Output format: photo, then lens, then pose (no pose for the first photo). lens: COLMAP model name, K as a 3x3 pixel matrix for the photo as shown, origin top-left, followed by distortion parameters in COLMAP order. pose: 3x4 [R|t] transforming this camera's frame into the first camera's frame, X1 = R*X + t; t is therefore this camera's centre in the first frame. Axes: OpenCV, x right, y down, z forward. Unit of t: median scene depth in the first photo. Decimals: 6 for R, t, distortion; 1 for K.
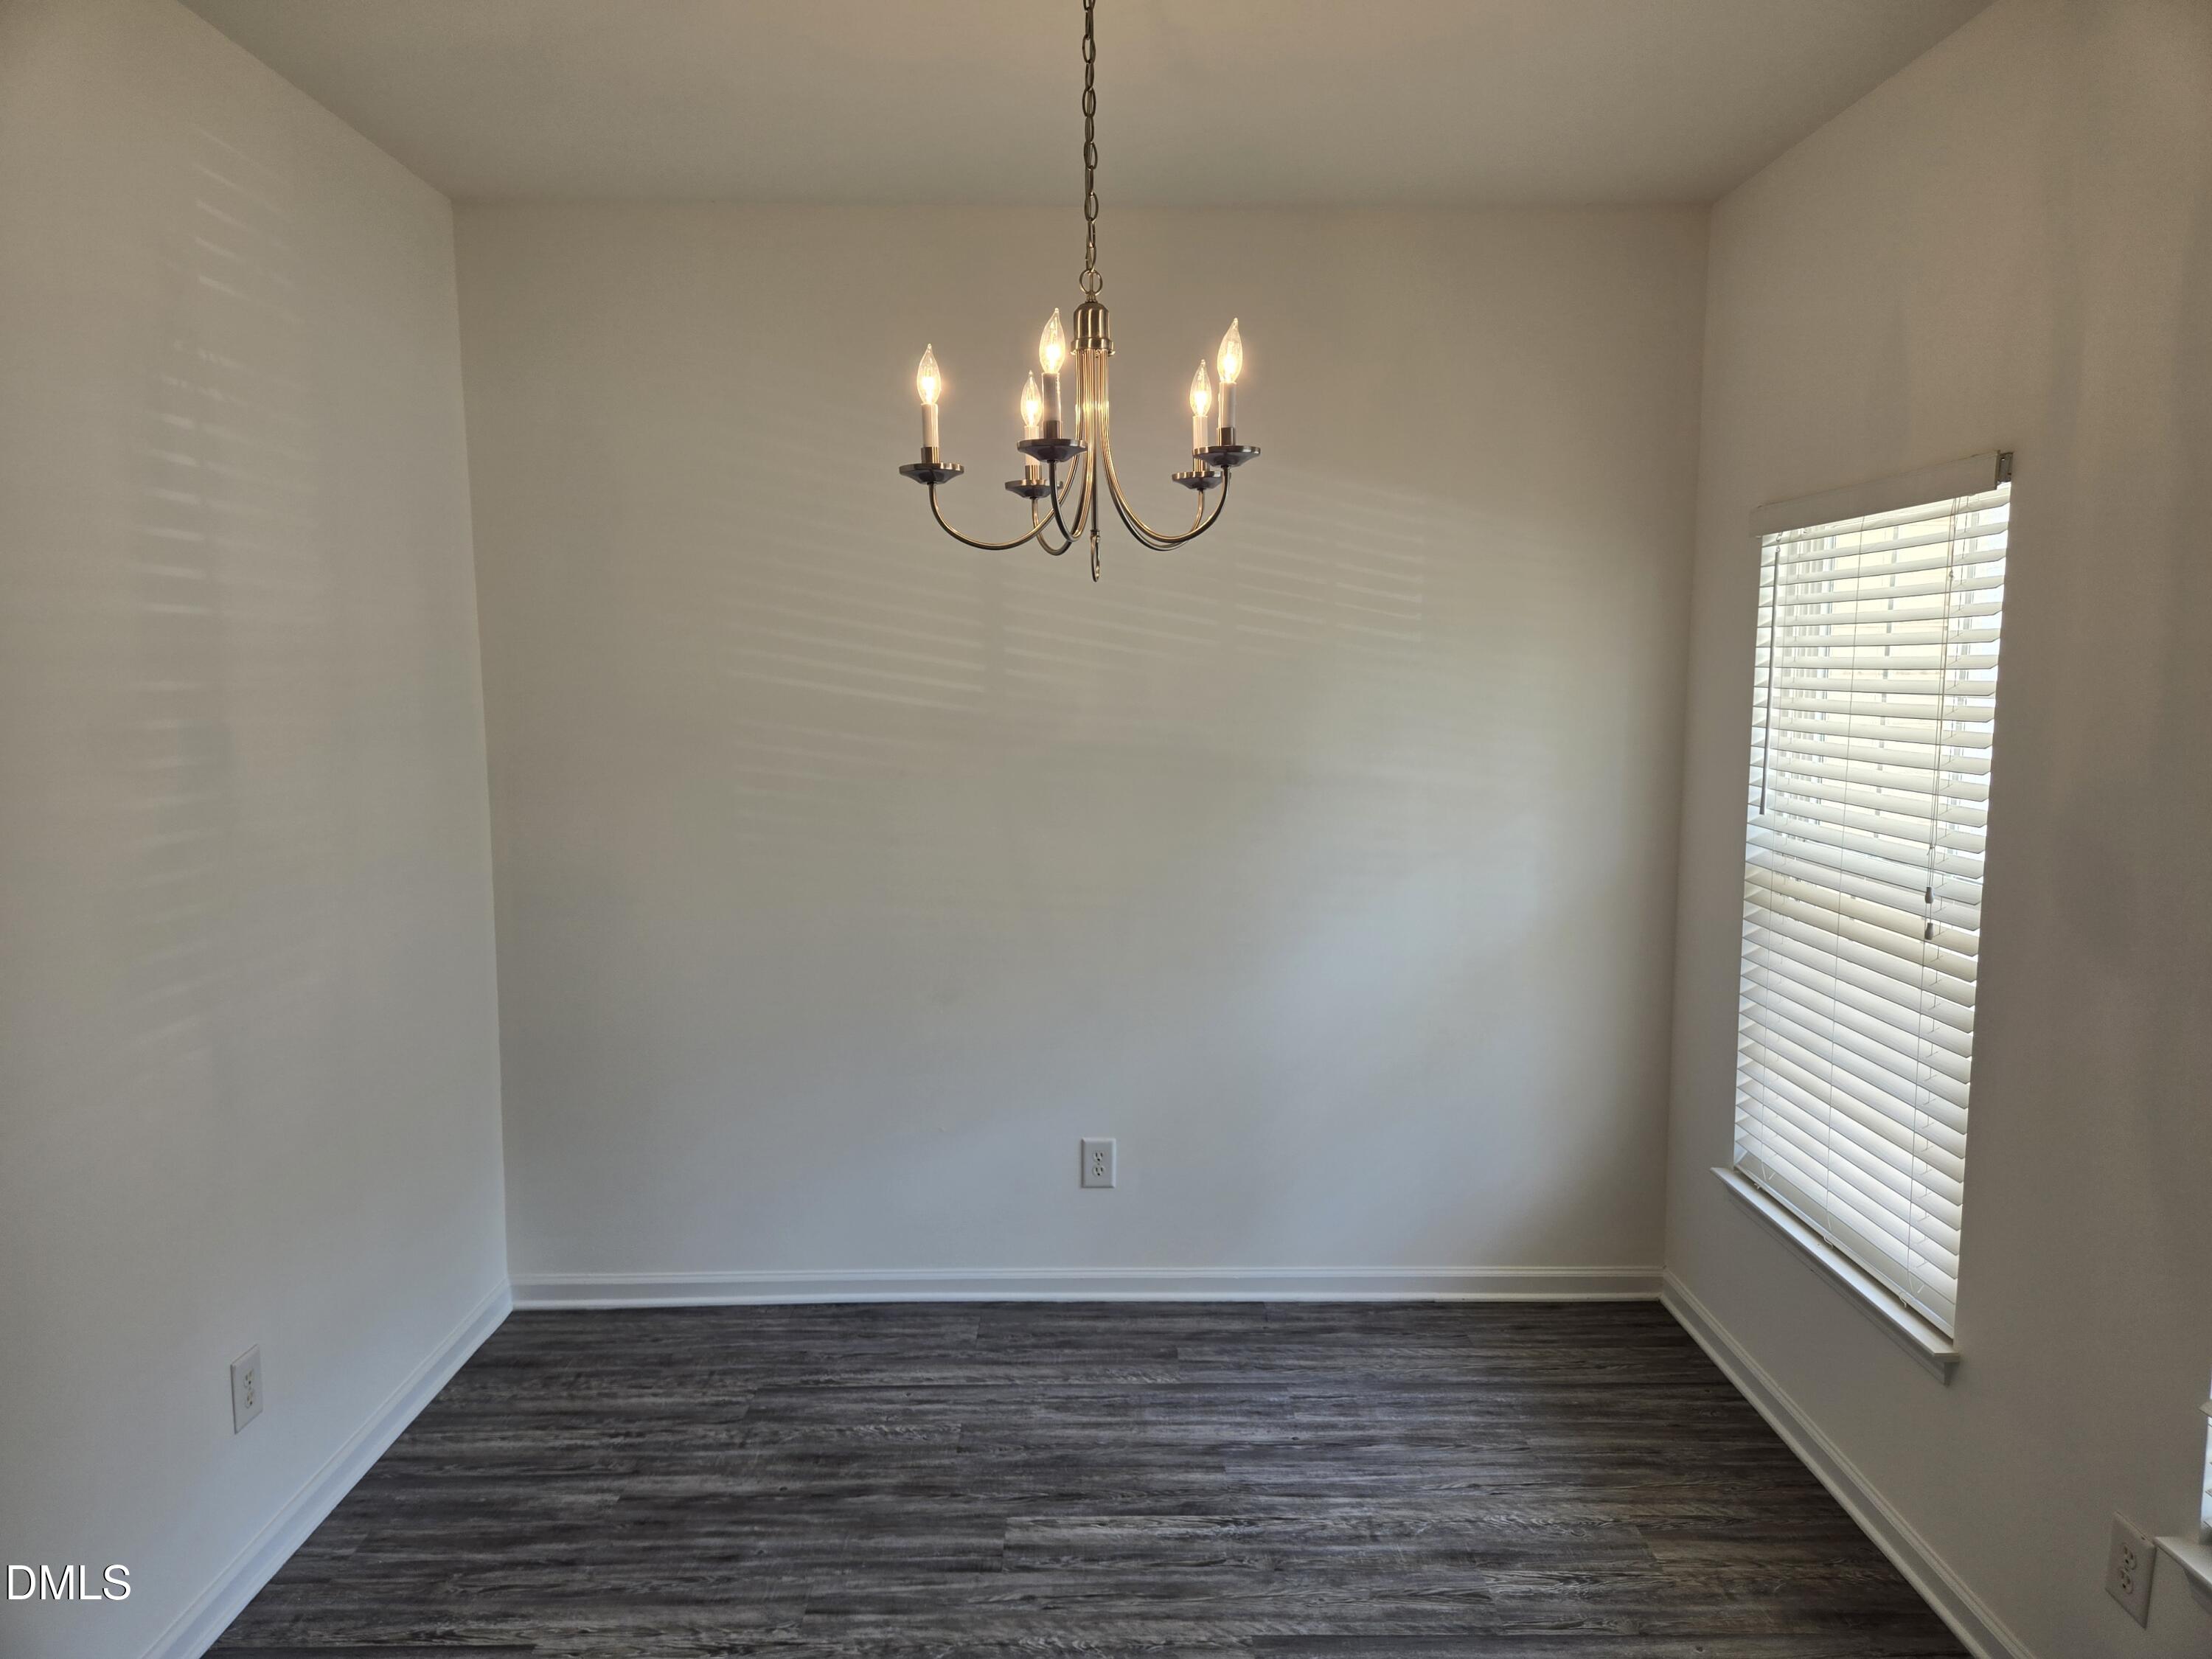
lens RADIAL K [[1456.1, 0, 1106.0], [0, 1456.1, 829.5], [0, 0, 1]] dist [0.077456, -0.076765]
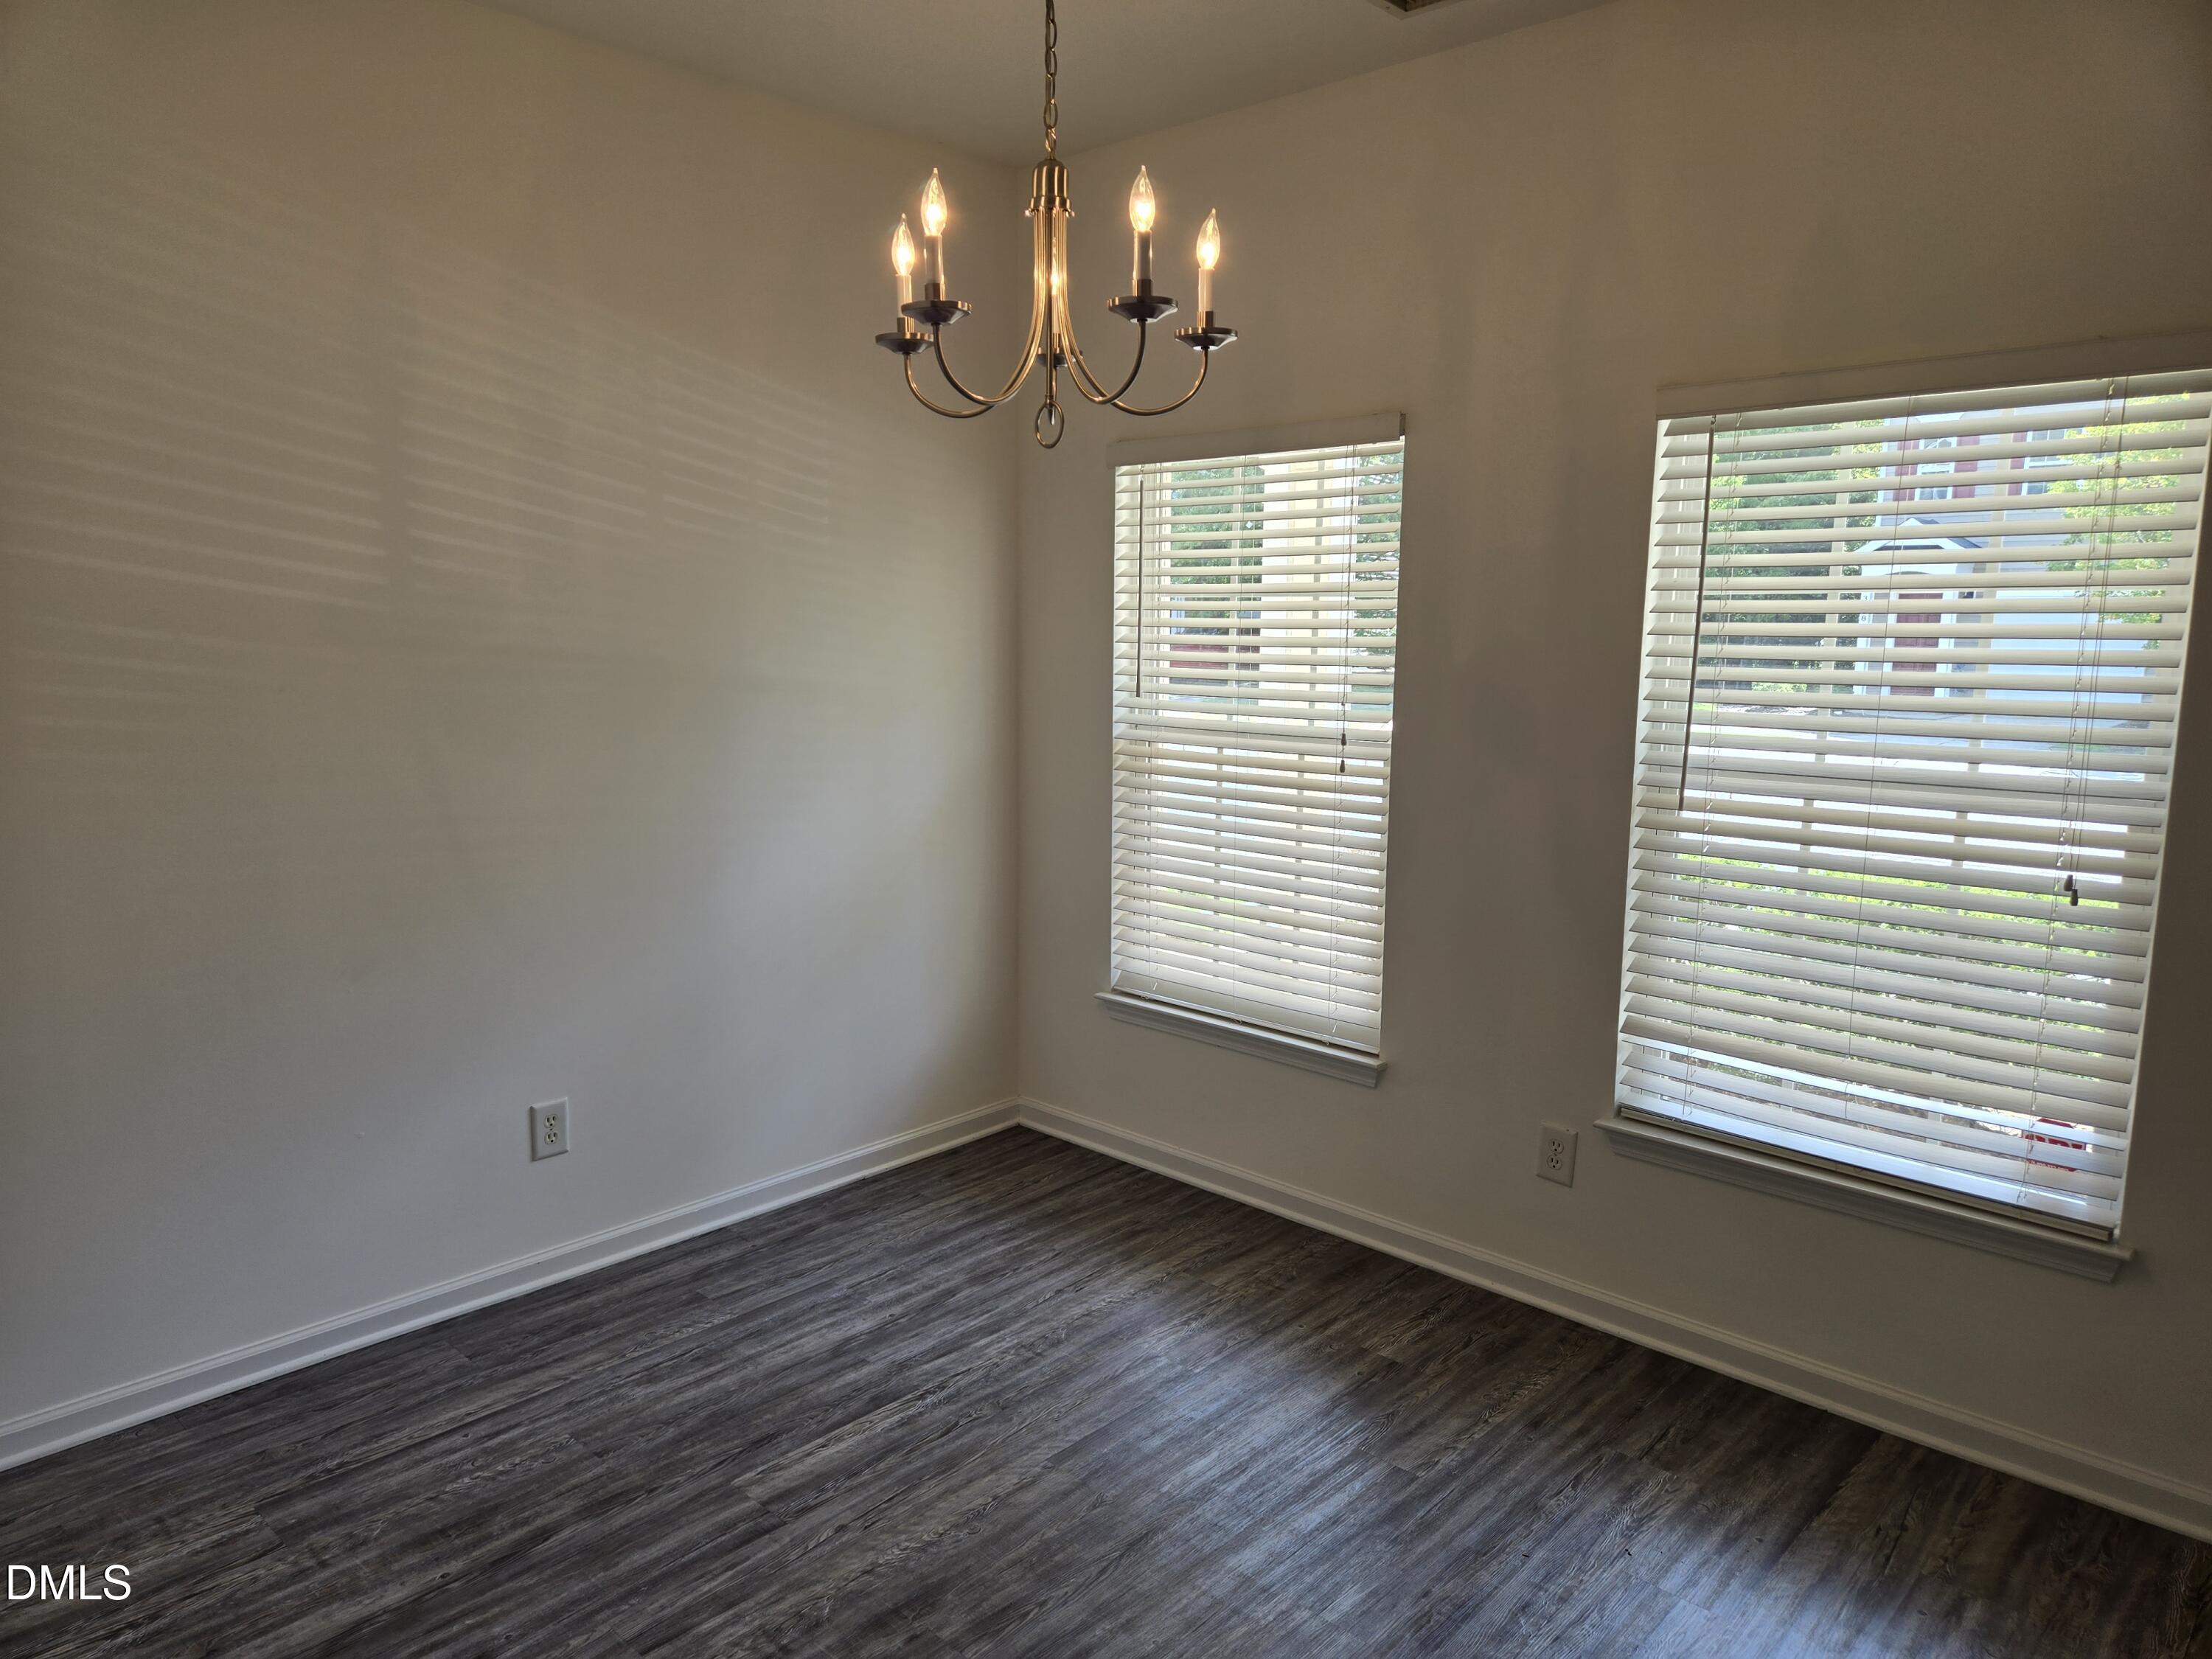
lens RADIAL K [[1445.7, 0, 1106.0], [0, 1445.7, 829.5], [0, 0, 1]] dist [0.044915, -0.048142]
pose [[0.700761, -0.099687, 0.706397, -0.447196], [0.072290, 0.995015, 0.068703, 0.015656], [-0.709724, 0.002921, 0.704473, 0.174445]]
